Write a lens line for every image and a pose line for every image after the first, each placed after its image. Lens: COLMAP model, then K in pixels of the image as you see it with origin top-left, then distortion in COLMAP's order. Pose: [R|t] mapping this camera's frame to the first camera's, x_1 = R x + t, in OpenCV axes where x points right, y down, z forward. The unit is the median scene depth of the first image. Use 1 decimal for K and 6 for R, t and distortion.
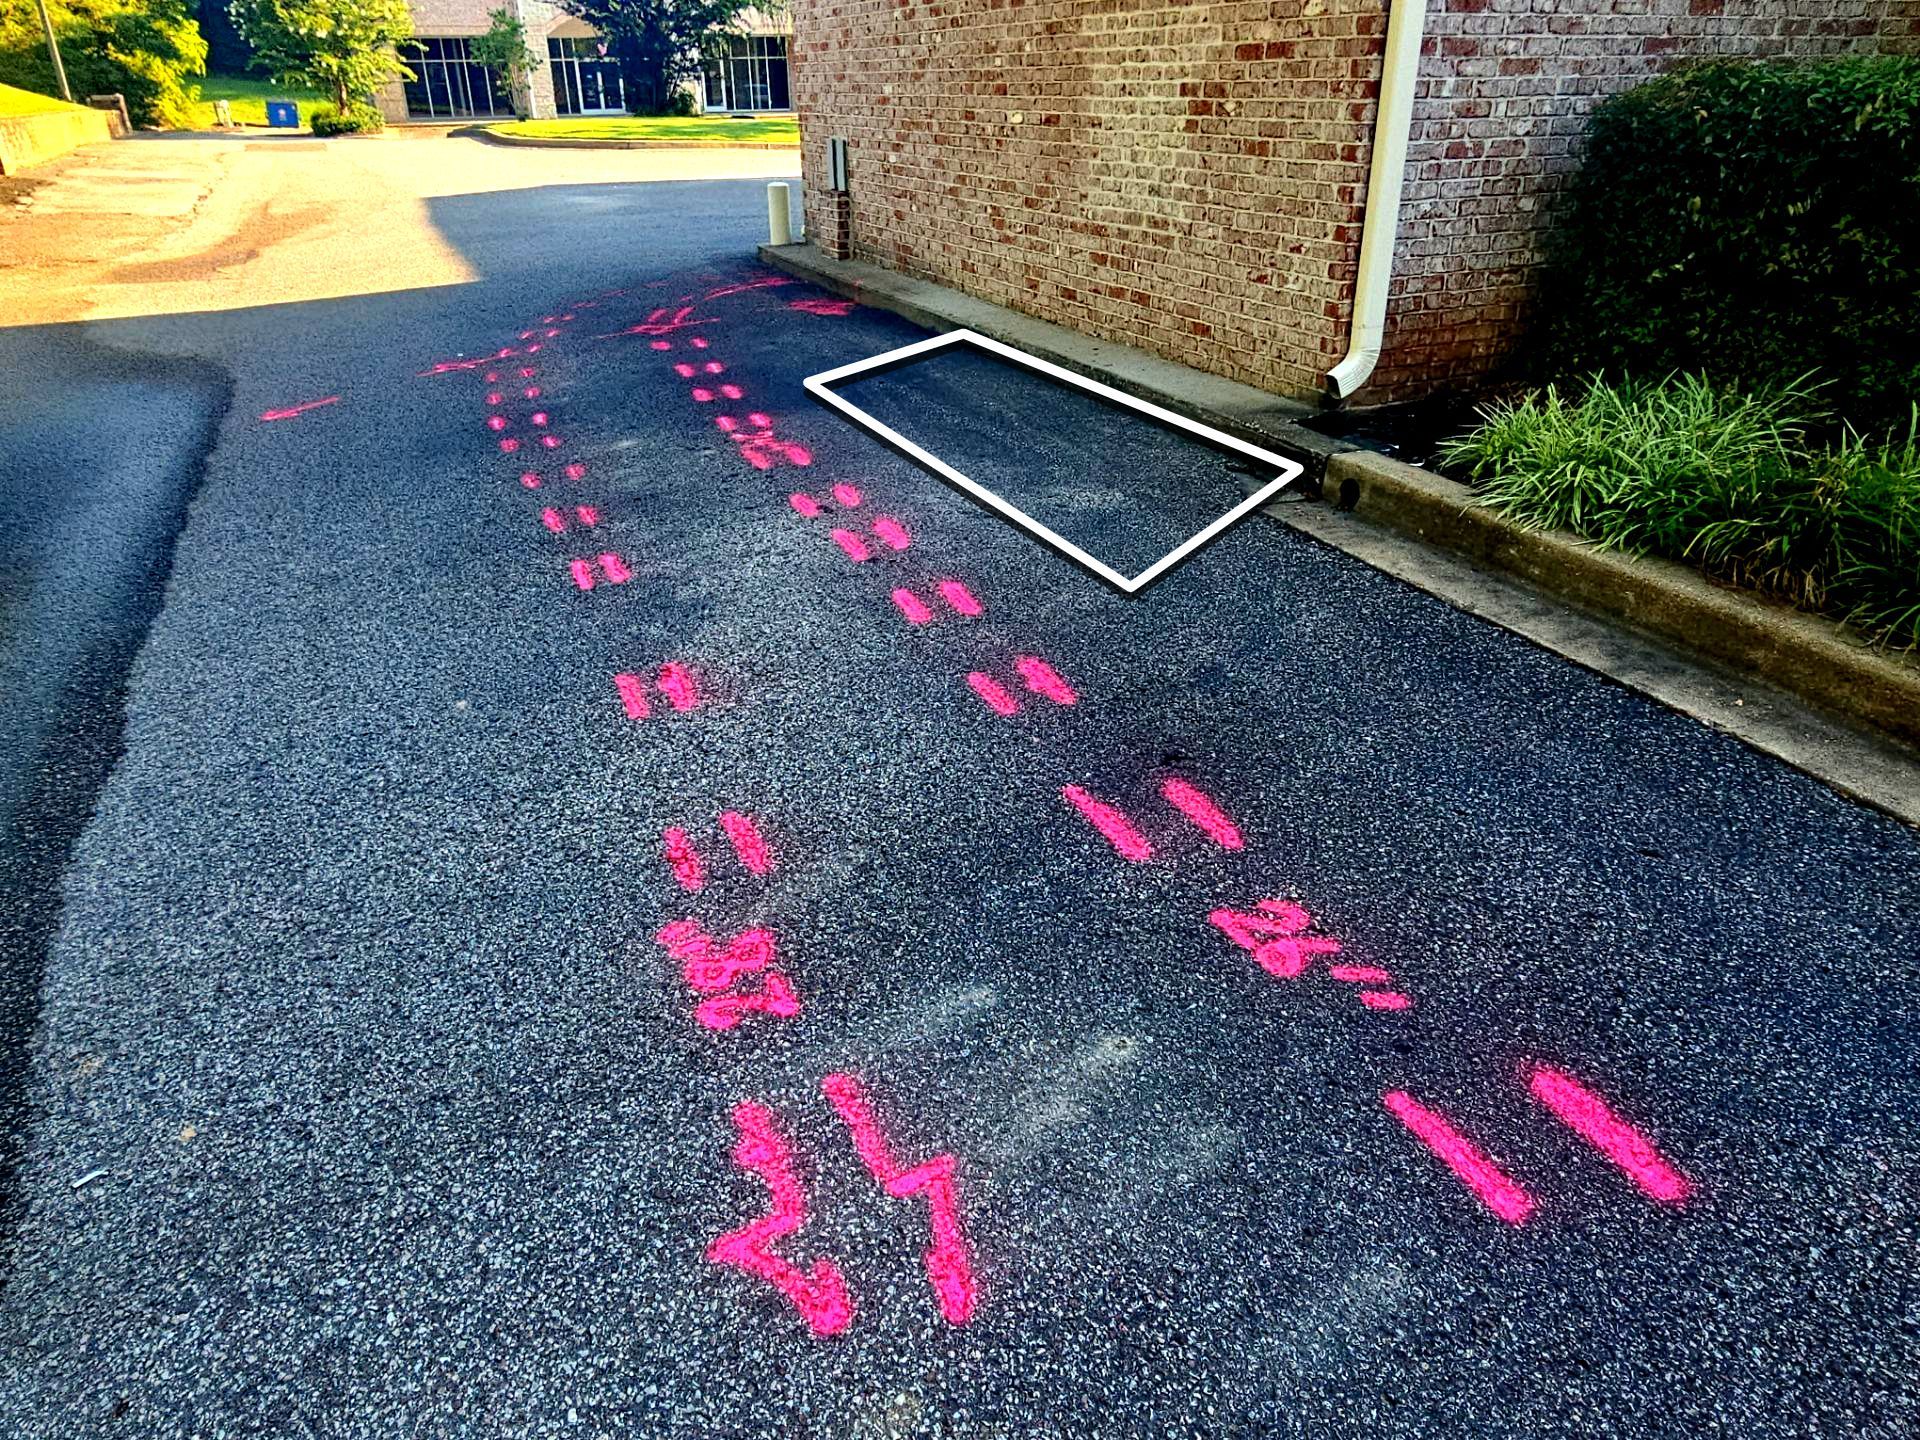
lens RADIAL K [[1282.2, 0, 946.2], [0, 1282.2, 698.7], [0, 0, 1]] dist [-0.002856, 0.004410]
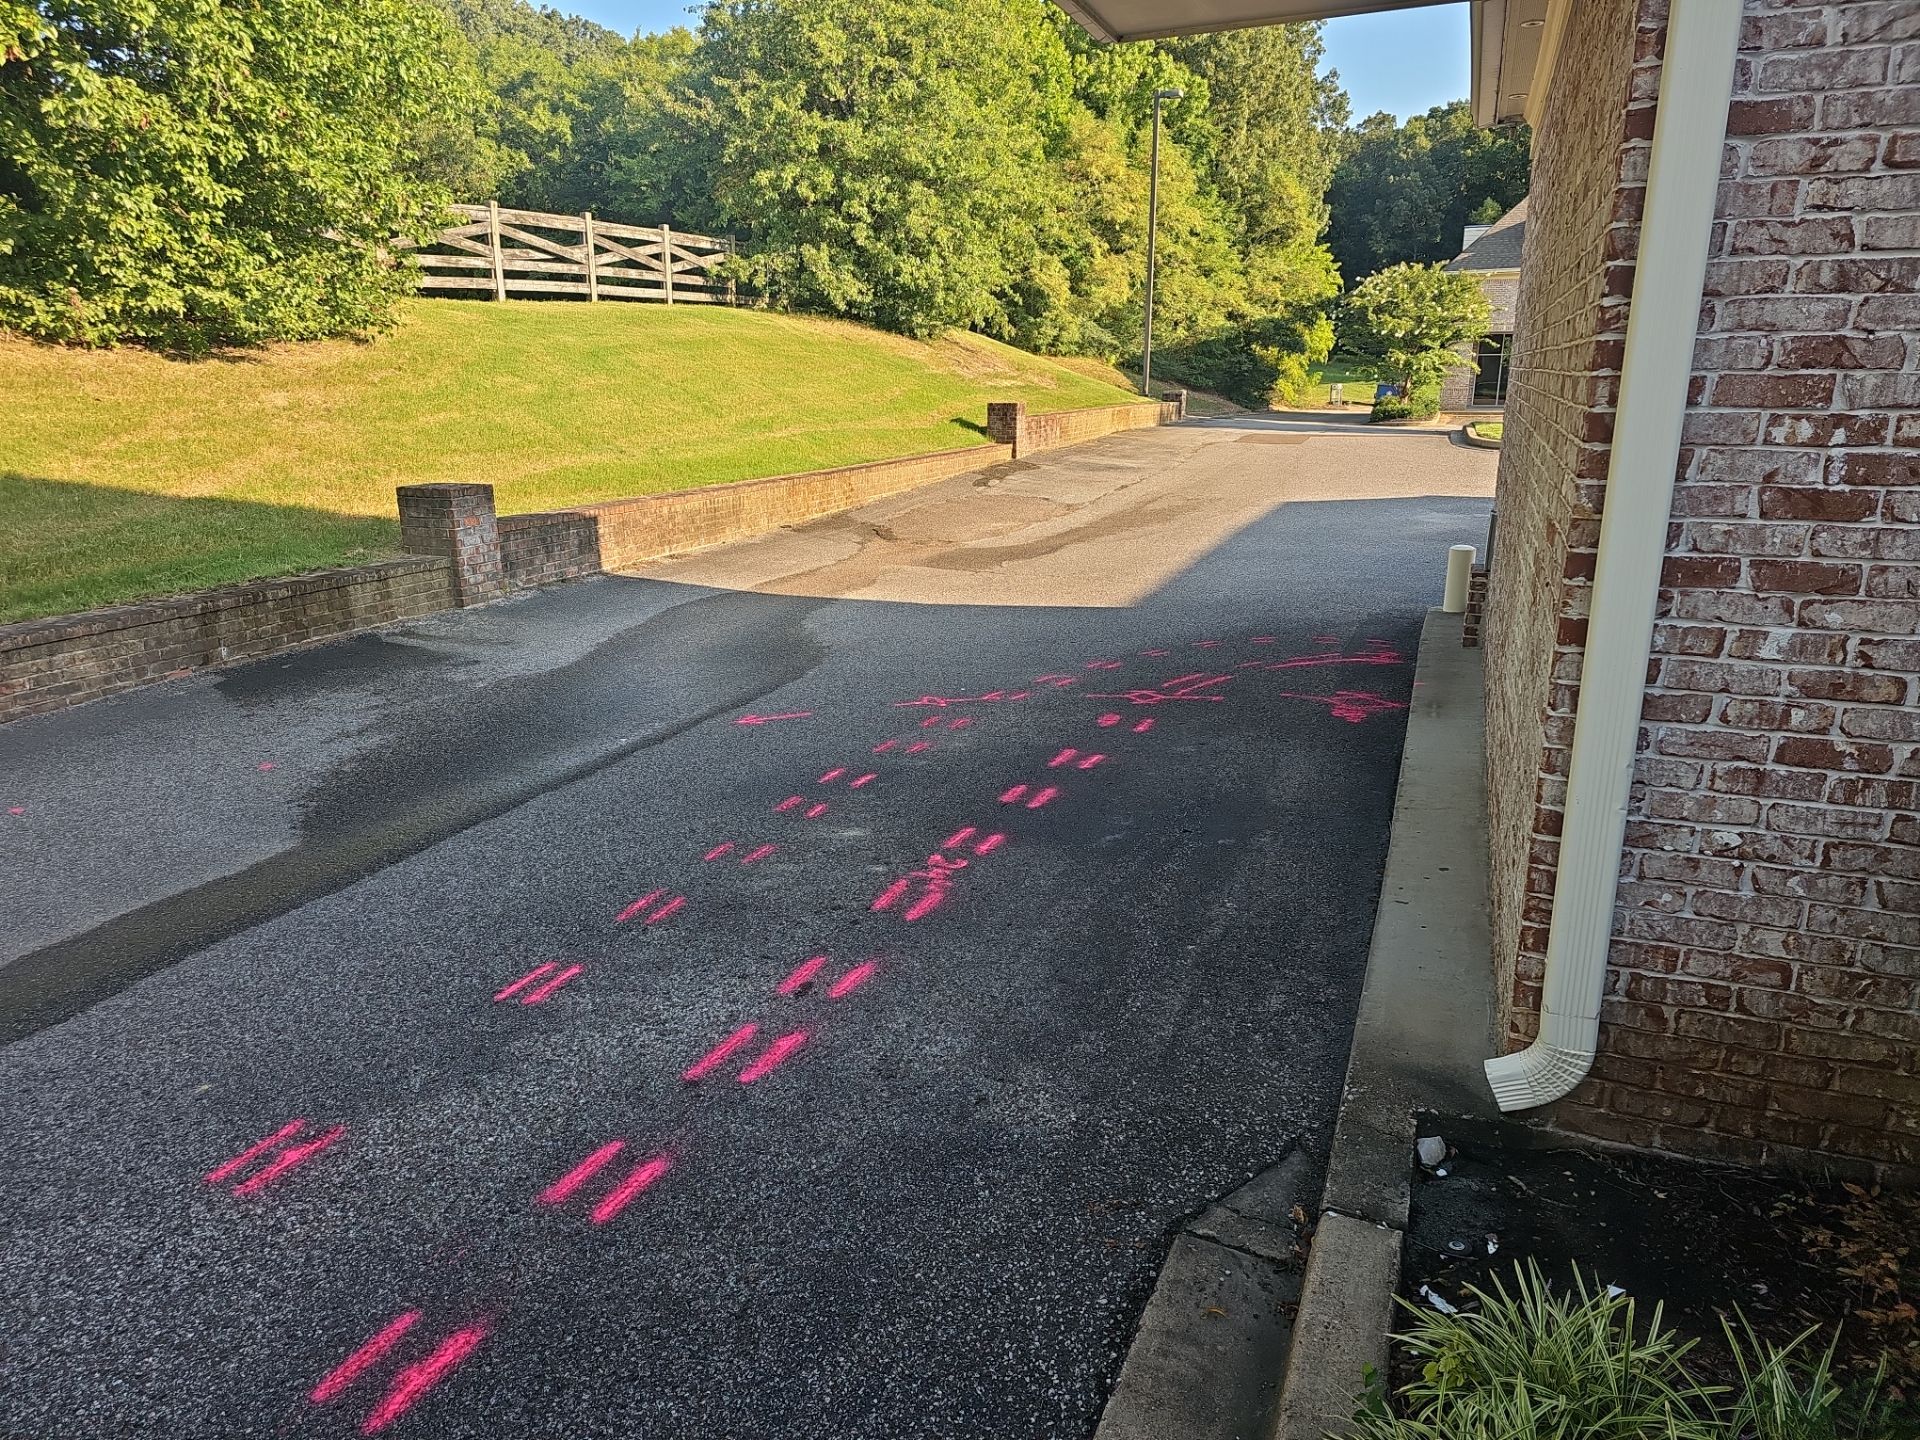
lens RADIAL K [[1246.5, 0, 955.3], [0, 1246.5, 704.4], [0, 0, 1]] dist [0.073099, -0.065962]
pose [[0.702668, 0.193936, -0.684577, 0.473340], [-0.315672, 0.947234, -0.055670, -0.287951], [0.637659, 0.255219, 0.726811, 0.367943]]
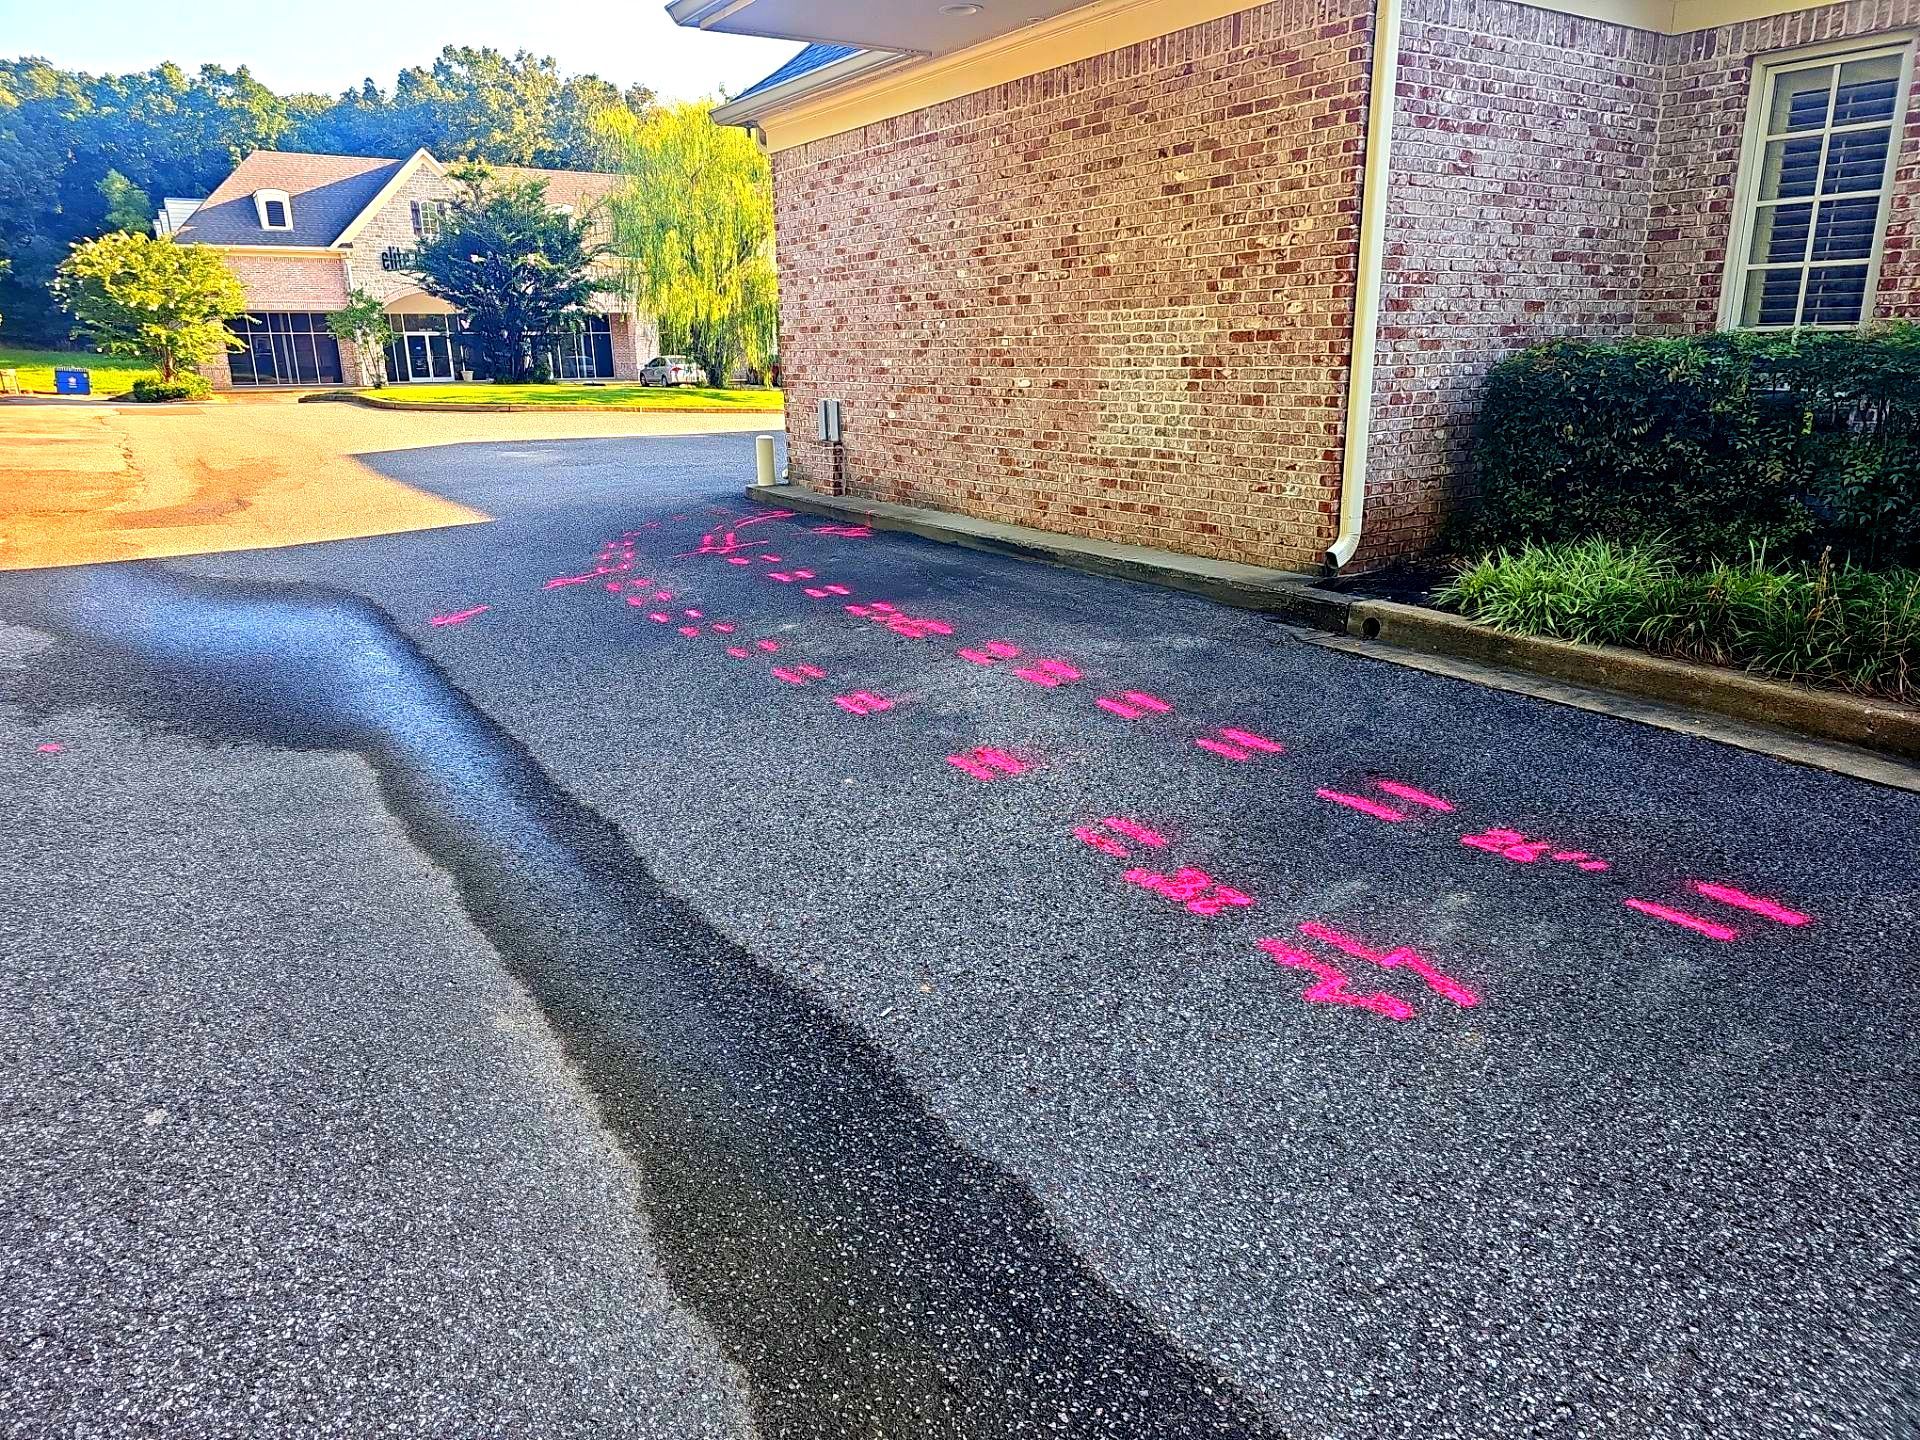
lens RADIAL K [[1244.9, 0, 962.2], [0, 1244.9, 685.9], [0, 0, 1]] dist [0.074294, -0.069043]
pose [[0.984603, -0.045211, 0.168859, -0.318245], [0.076381, 0.980152, -0.182942, 0.105275], [-0.157237, 0.193023, 0.968514, -0.222549]]
